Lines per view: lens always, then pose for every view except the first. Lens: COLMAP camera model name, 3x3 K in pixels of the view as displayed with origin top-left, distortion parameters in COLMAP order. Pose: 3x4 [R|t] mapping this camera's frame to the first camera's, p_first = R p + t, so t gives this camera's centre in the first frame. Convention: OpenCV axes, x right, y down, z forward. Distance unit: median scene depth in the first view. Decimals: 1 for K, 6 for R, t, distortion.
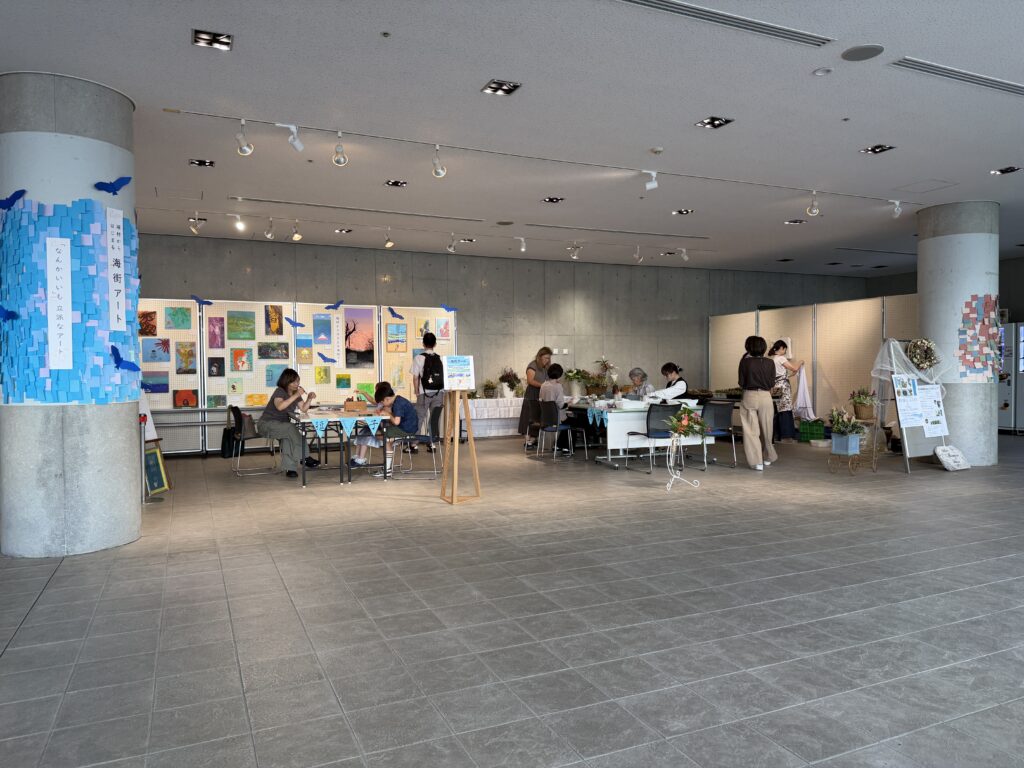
lens RADIAL K [[721.9, 0, 512.0], [0, 721.9, 384.0], [0, 0, 1]] dist [0.111258, -0.136425]
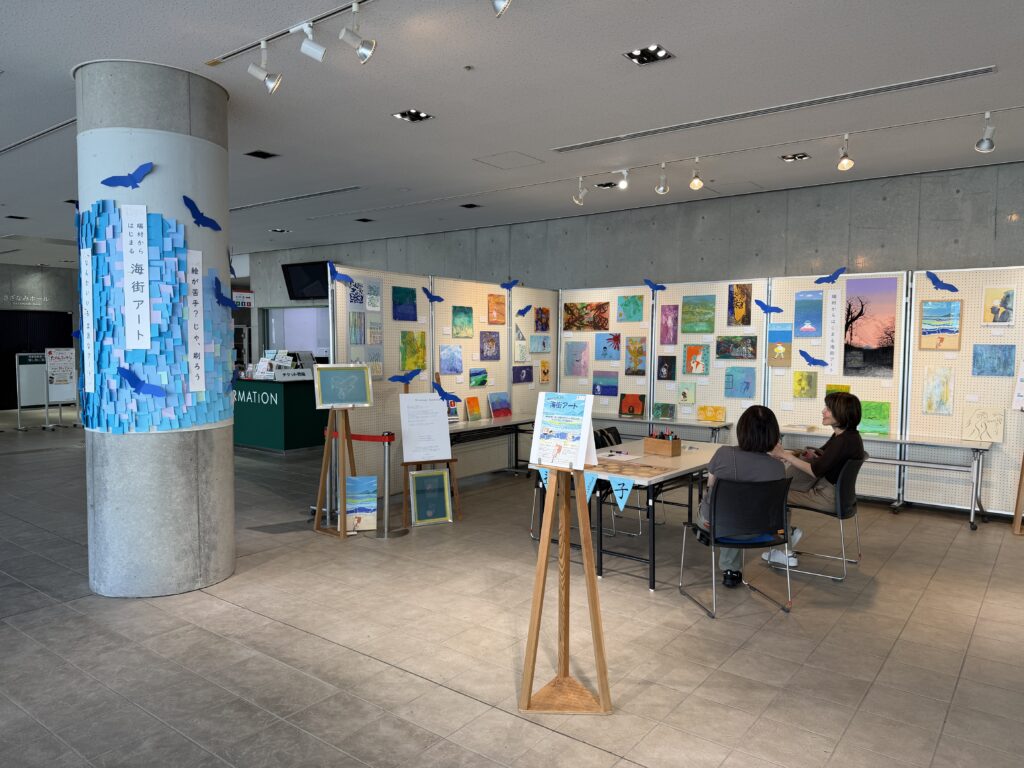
lens RADIAL K [[721.9, 0, 512.0], [0, 721.9, 384.0], [0, 0, 1]] dist [0.111258, -0.136425]
pose [[0.479542, 0.061240, -0.875379, 0.205029], [-0.027940, 0.998122, 0.054521, -0.044018], [0.877074, -0.001687, 0.480352, 0.472988]]
